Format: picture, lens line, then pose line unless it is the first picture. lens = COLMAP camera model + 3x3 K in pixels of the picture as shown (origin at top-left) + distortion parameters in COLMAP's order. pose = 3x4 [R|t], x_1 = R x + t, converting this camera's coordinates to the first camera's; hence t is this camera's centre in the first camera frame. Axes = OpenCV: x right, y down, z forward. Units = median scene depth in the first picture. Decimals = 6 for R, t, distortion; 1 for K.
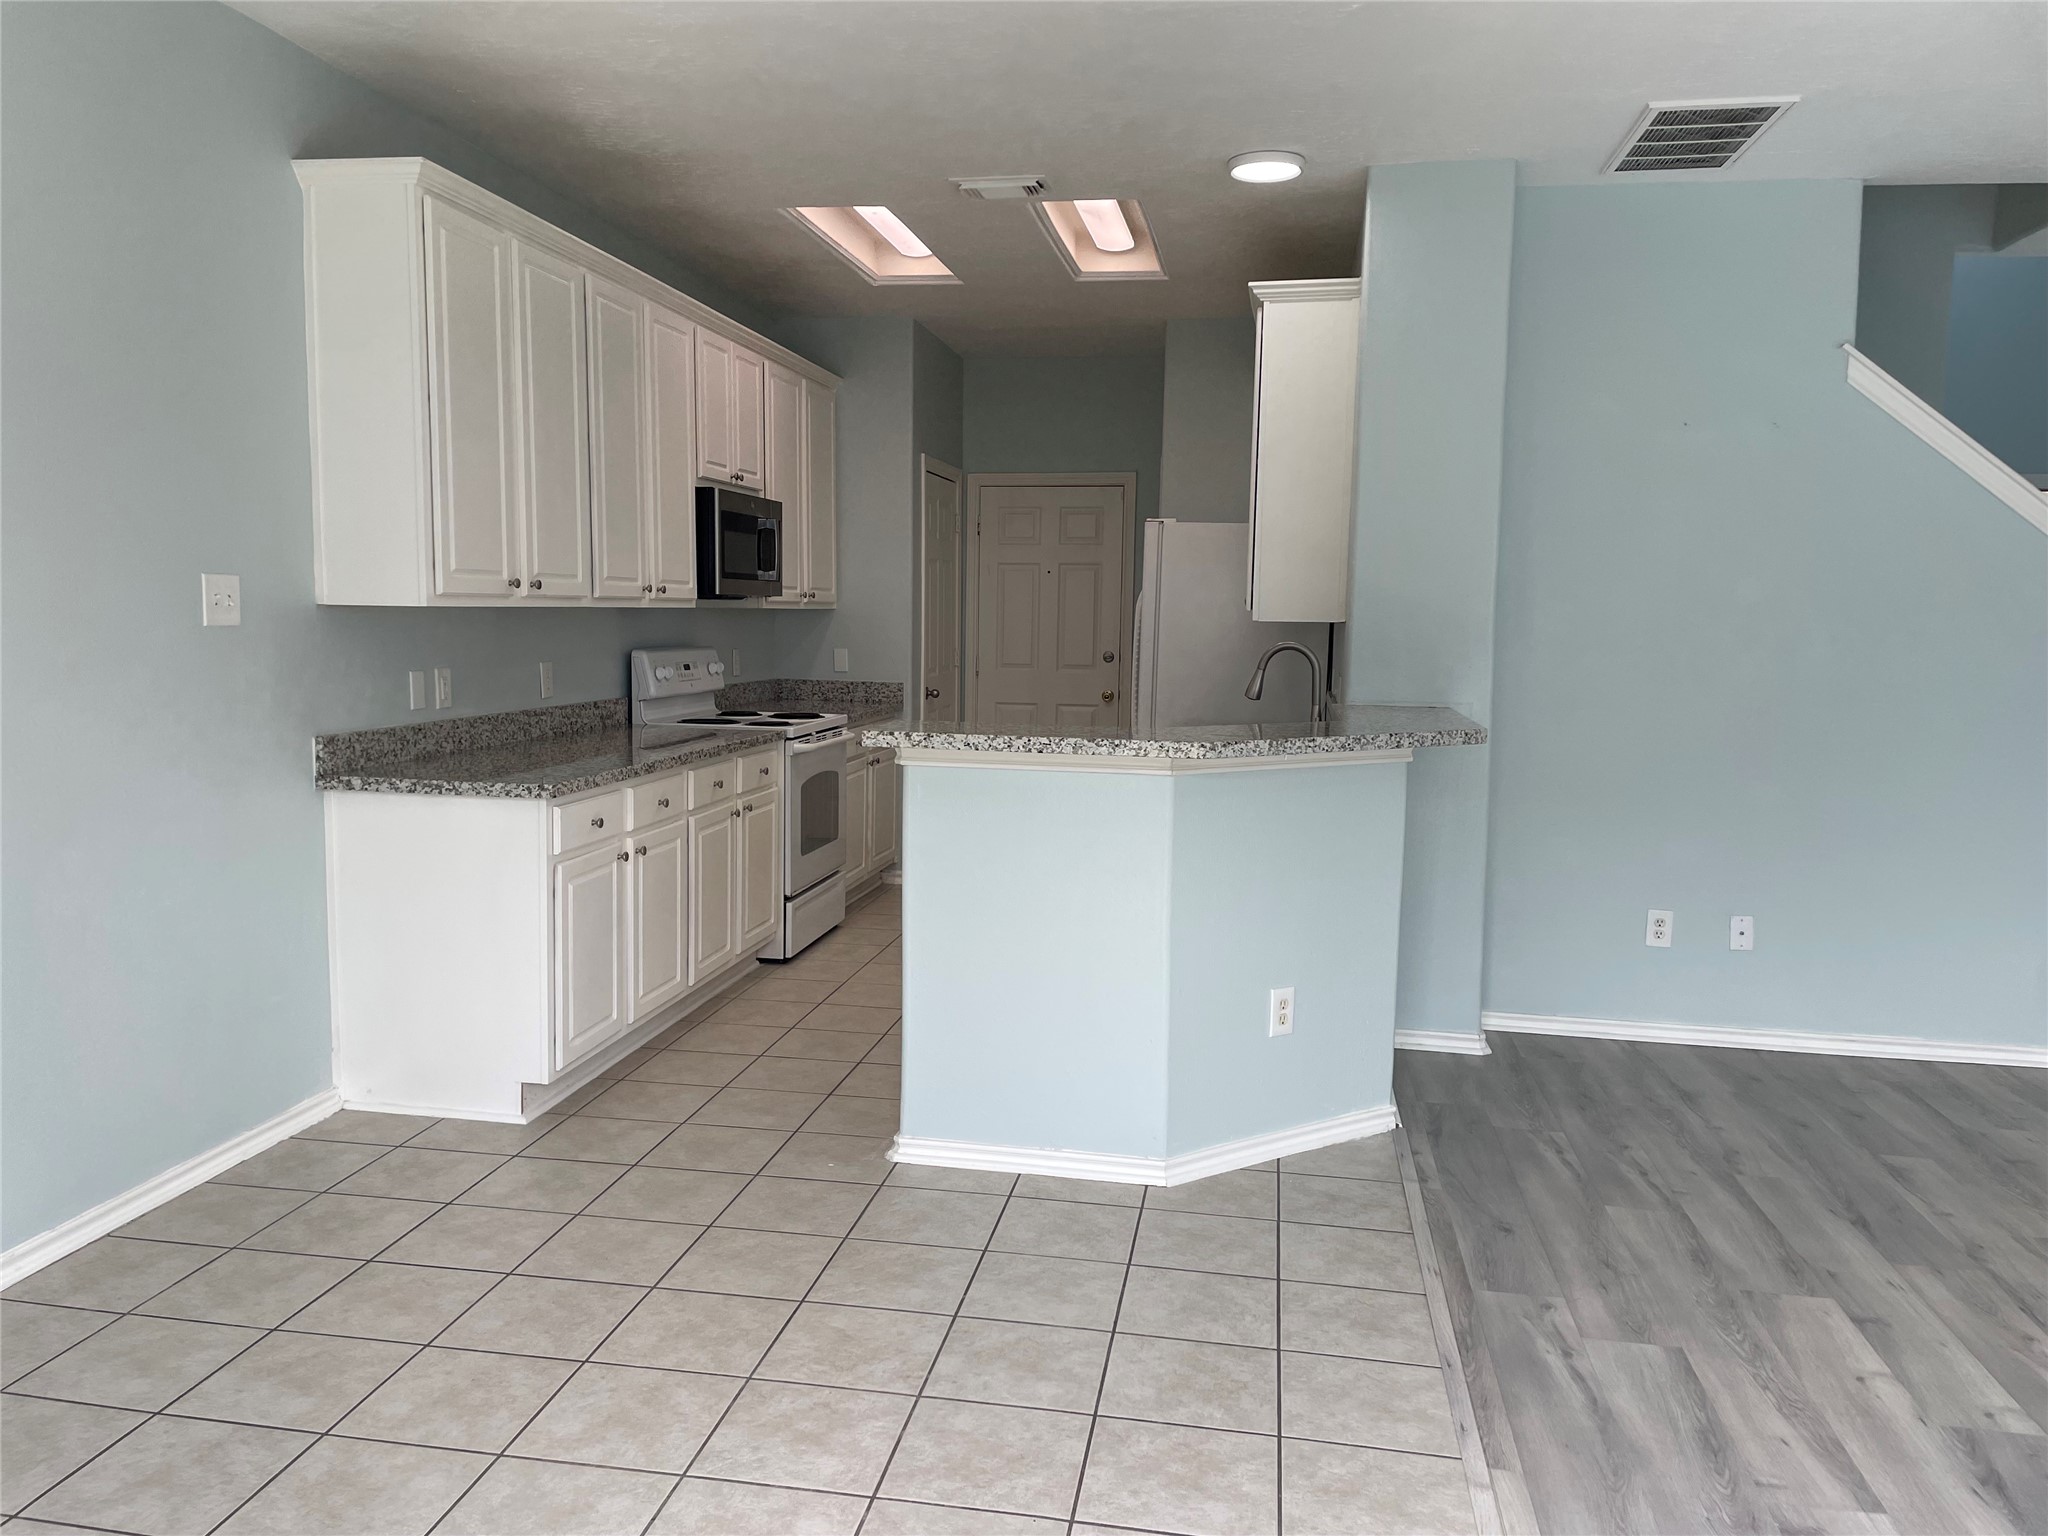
lens RADIAL K [[1532.5, 0, 999.5], [0, 1532.5, 759.3], [0, 0, 1]] dist [0.092100, -0.115047]
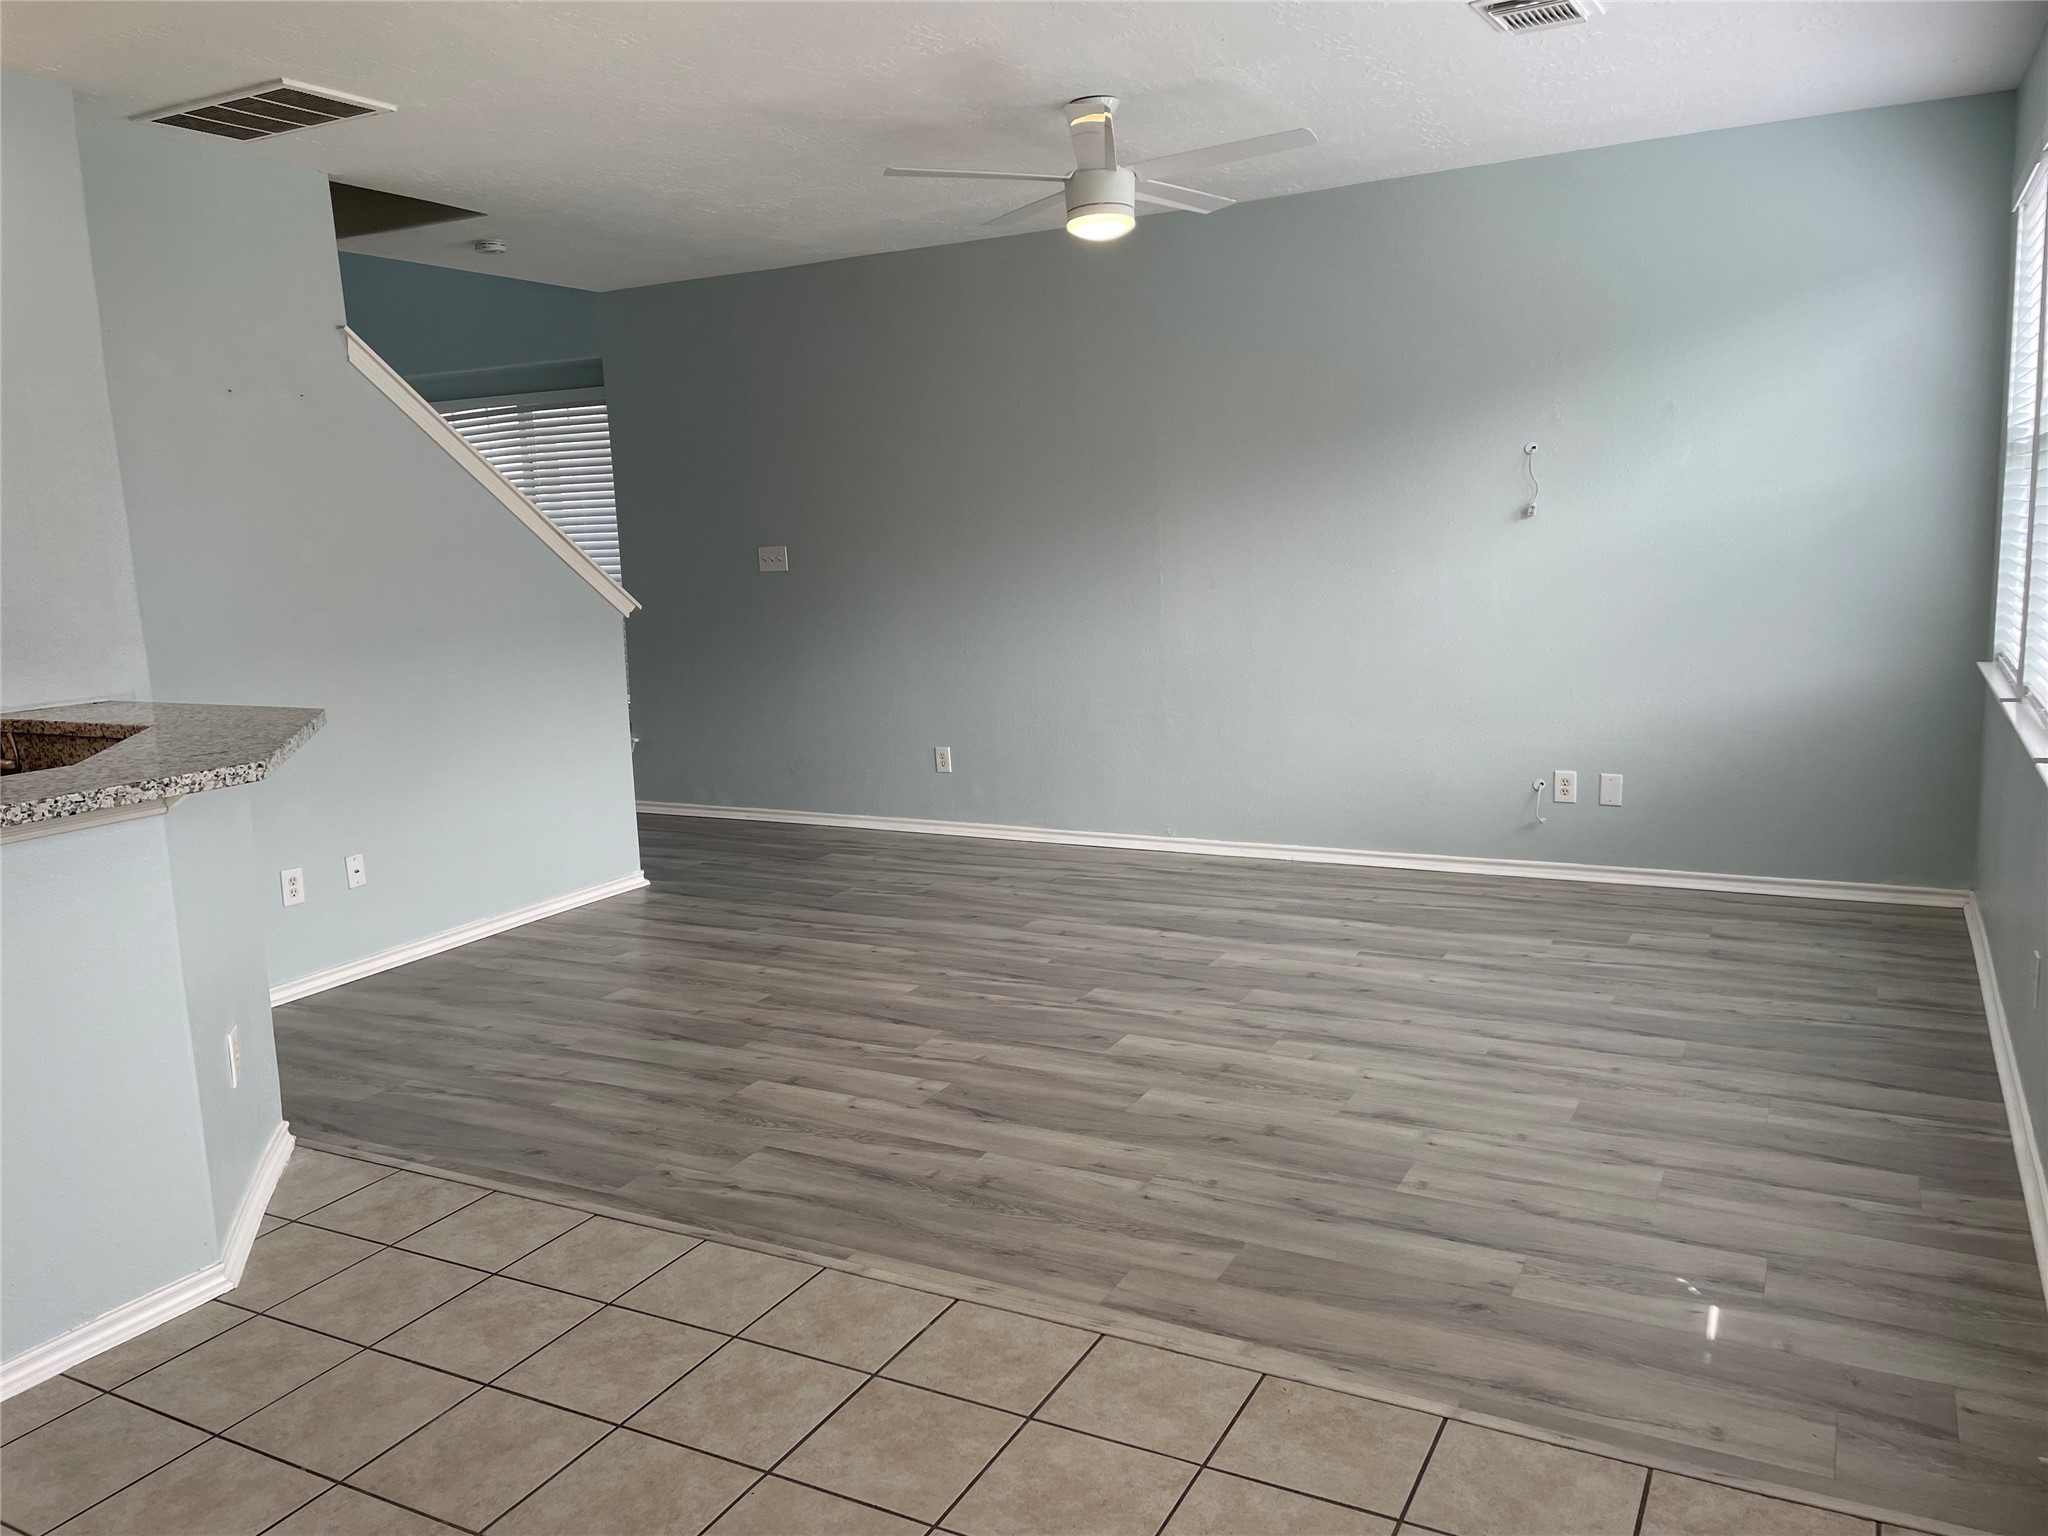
lens RADIAL K [[1532.5, 0, 999.5], [0, 1532.5, 759.3], [0, 0, 1]] dist [0.092100, -0.115047]
pose [[0.315962, -0.176195, 0.932268, -0.457824], [0.139639, 0.980540, 0.137992, -0.061995], [-0.938440, 0.086580, 0.334417, 0.261293]]
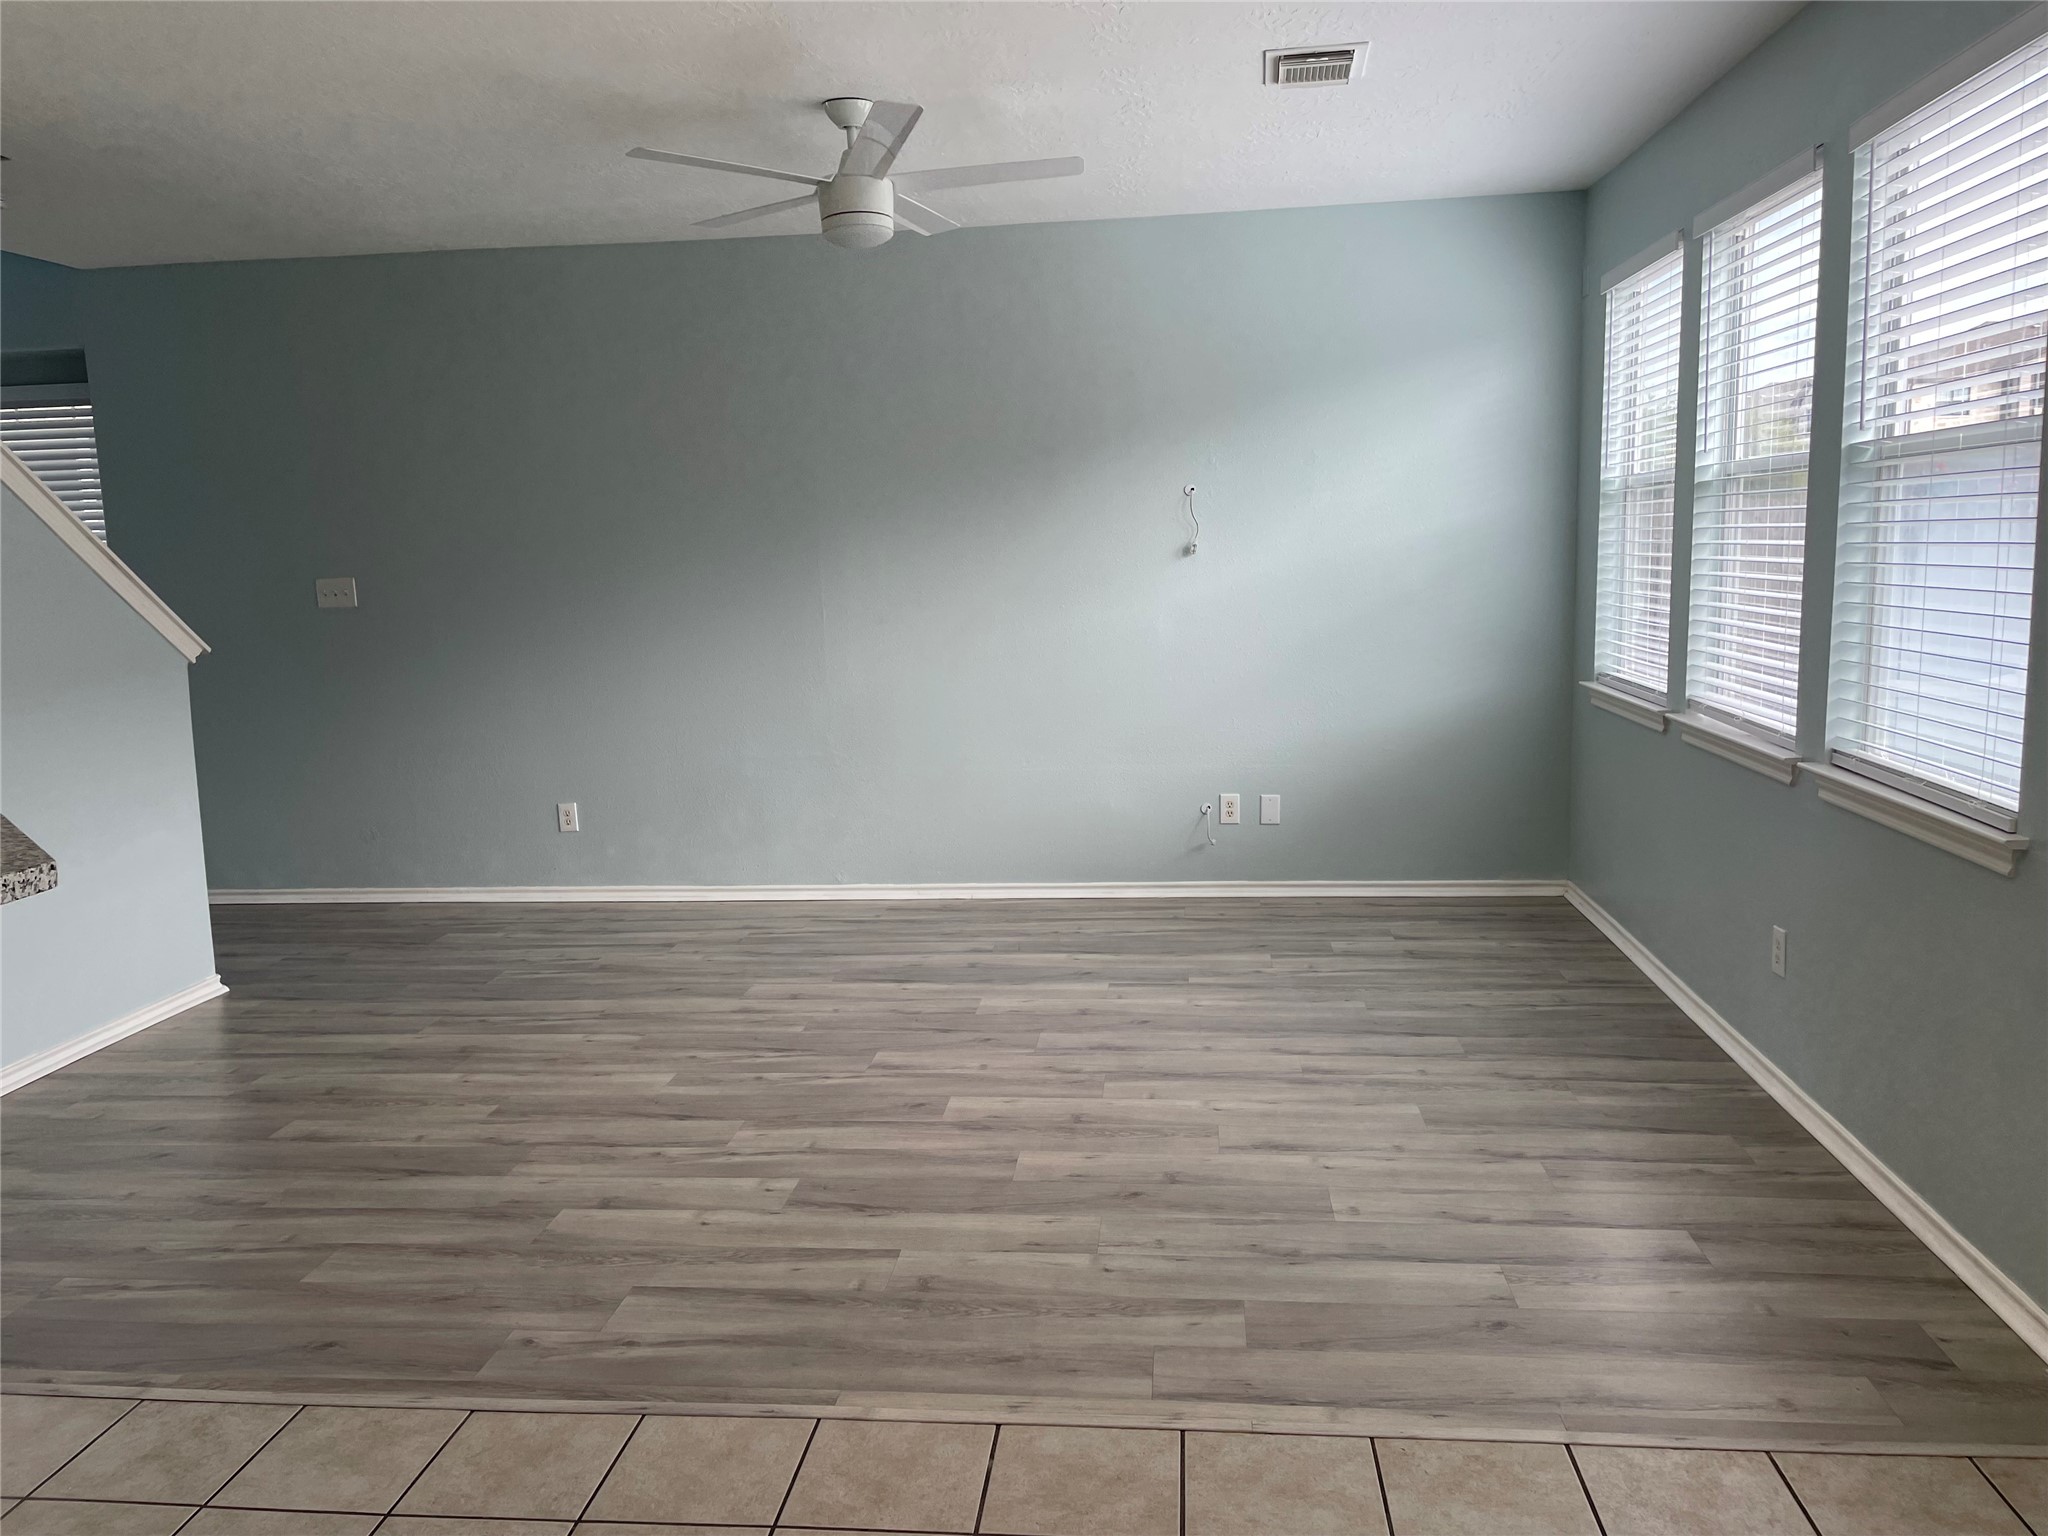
lens RADIAL K [[1535.6, 0, 1016.9], [0, 1535.6, 752.3], [0, 0, 1]] dist [0.092049, -0.114554]
pose [[-0.070146, -0.150348, 0.986141, -0.419215], [0.128086, 0.979036, 0.158376, -0.085769], [-0.989279, 0.137420, -0.049418, 0.532216]]
